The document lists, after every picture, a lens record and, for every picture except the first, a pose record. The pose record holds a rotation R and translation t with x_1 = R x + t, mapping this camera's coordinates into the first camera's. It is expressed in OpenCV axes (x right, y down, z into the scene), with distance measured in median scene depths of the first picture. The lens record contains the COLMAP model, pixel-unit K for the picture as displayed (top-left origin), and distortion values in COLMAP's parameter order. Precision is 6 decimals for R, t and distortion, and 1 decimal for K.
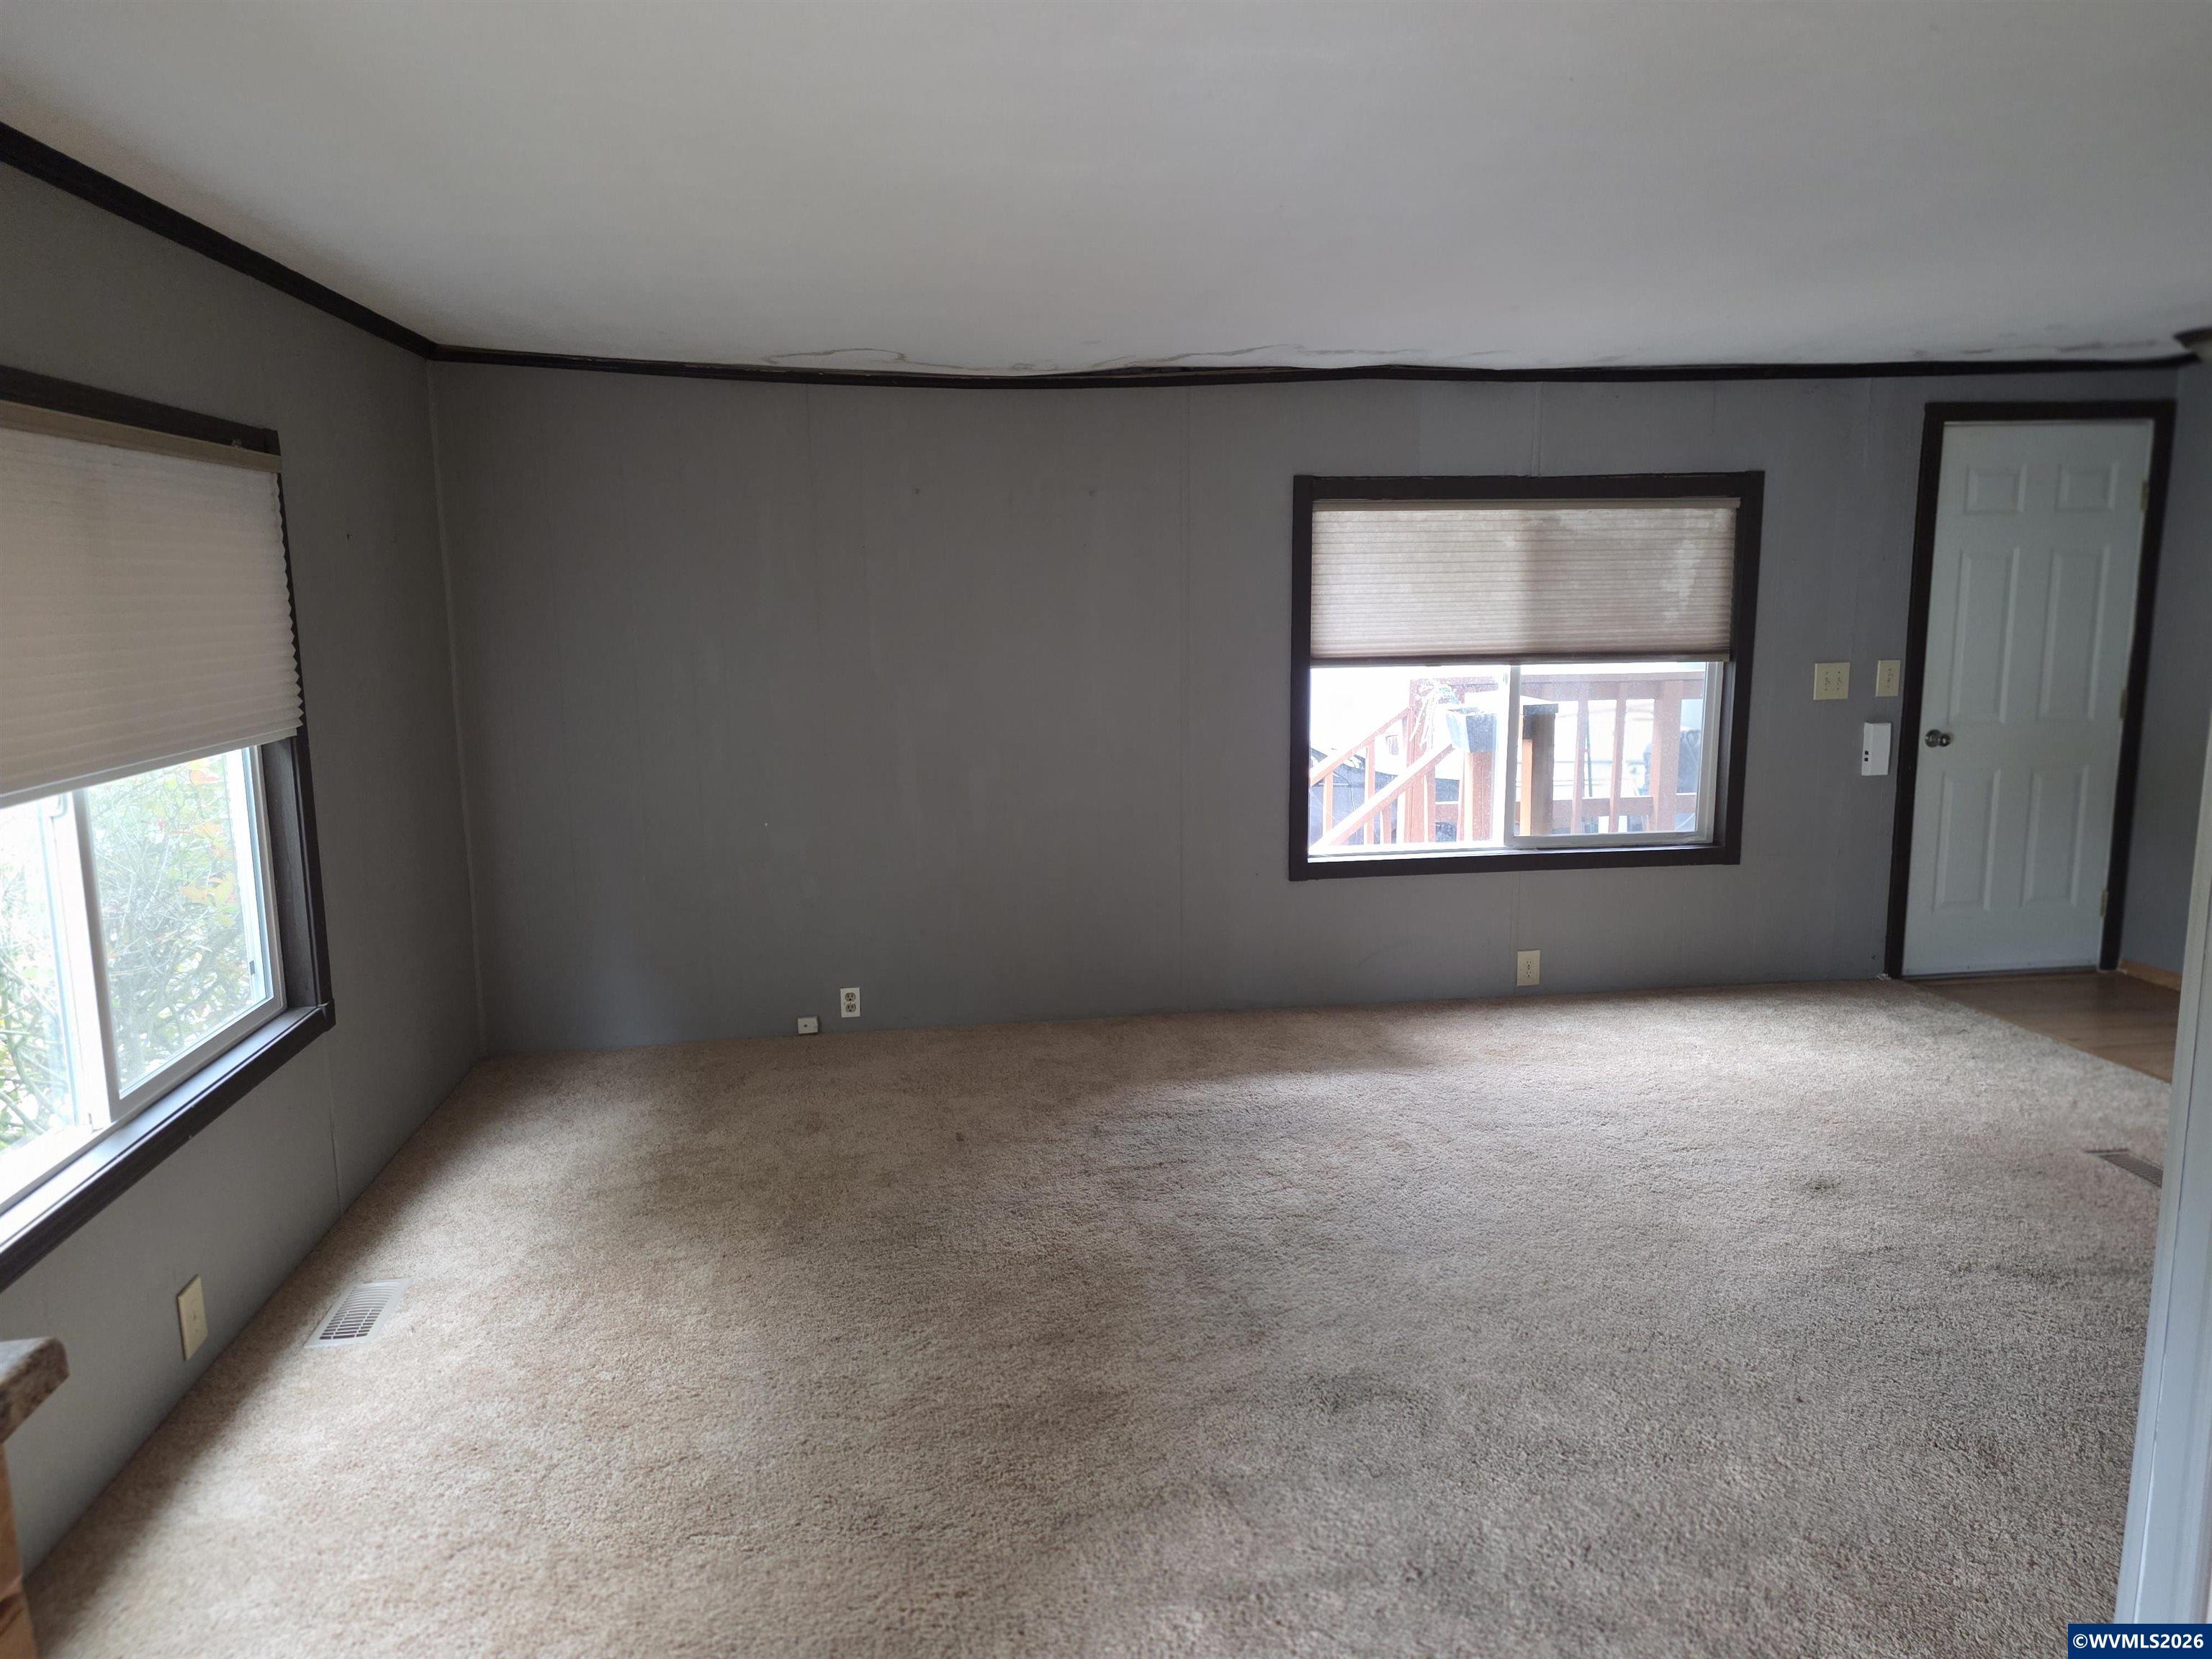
lens RADIAL K [[1463.5, 0, 1107.7], [0, 1463.5, 803.0], [0, 0, 1]] dist [0.068345, -0.036761]
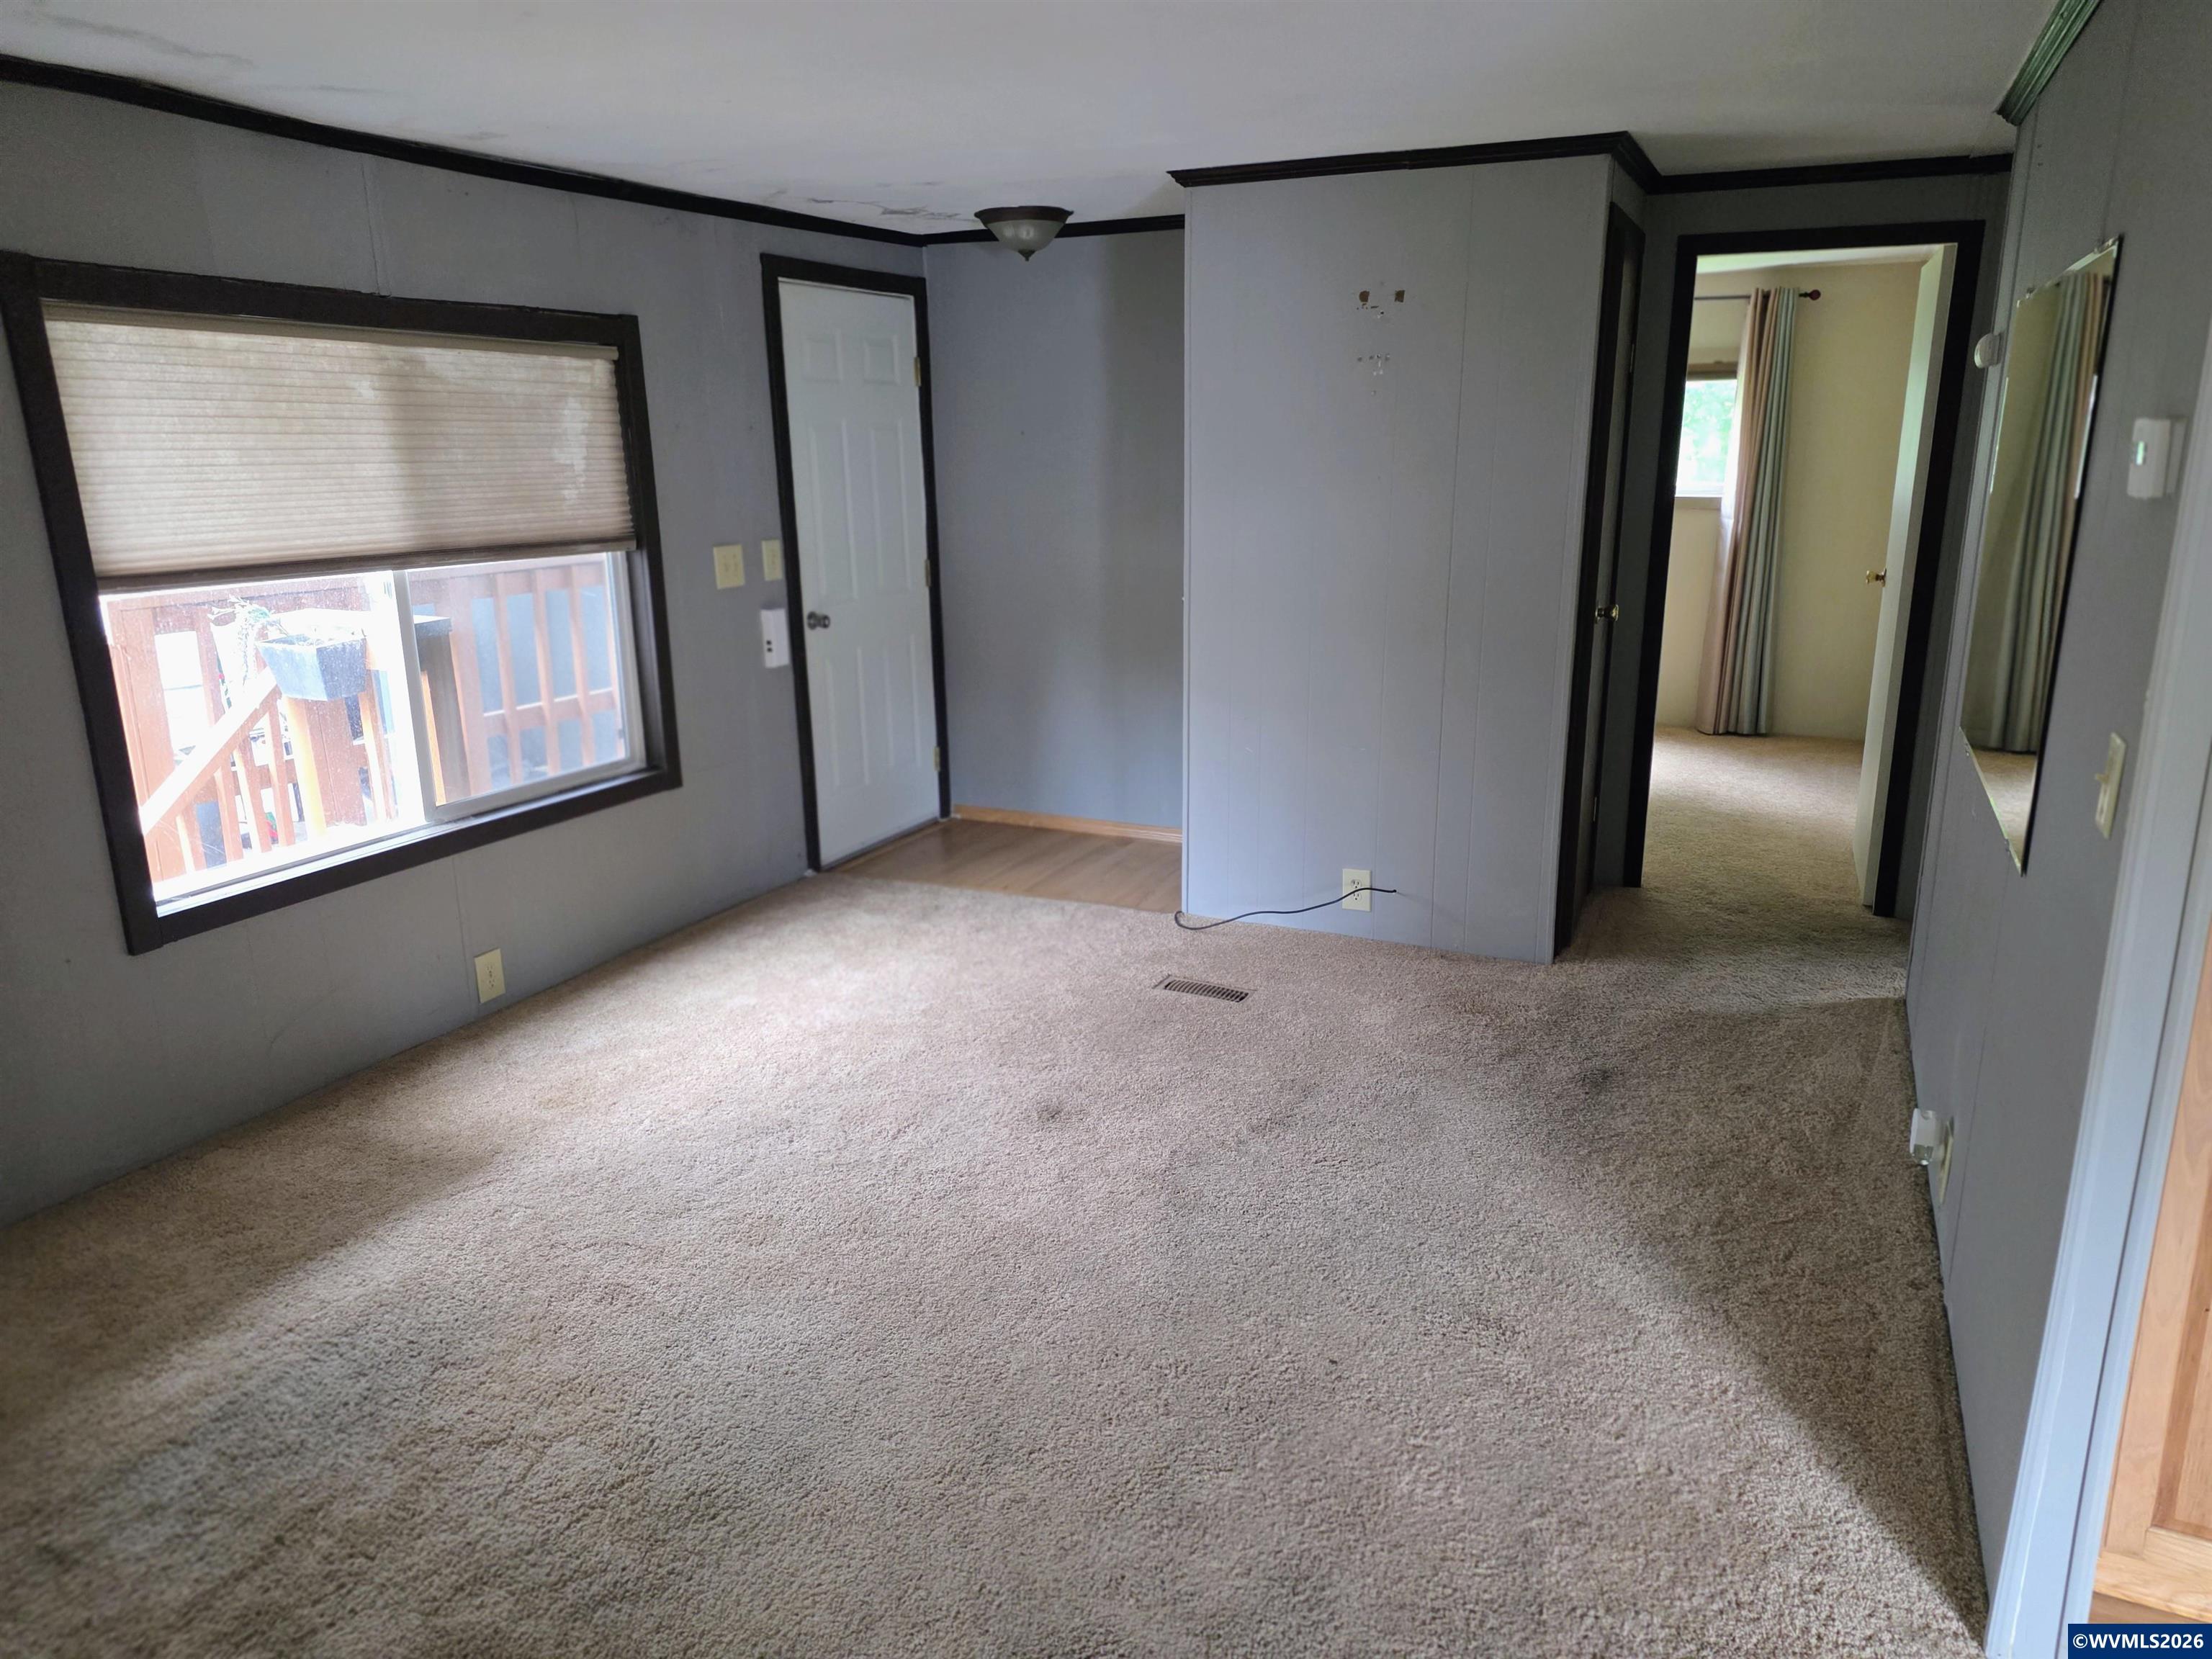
lens RADIAL K [[1463.5, 0, 1107.7], [0, 1463.5, 803.0], [0, 0, 1]] dist [0.068345, -0.036761]
pose [[0.543101, -0.199553, 0.815610, -0.144602], [0.139880, 0.979278, 0.146454, -0.041500], [-0.827934, 0.034548, 0.559760, 0.328043]]
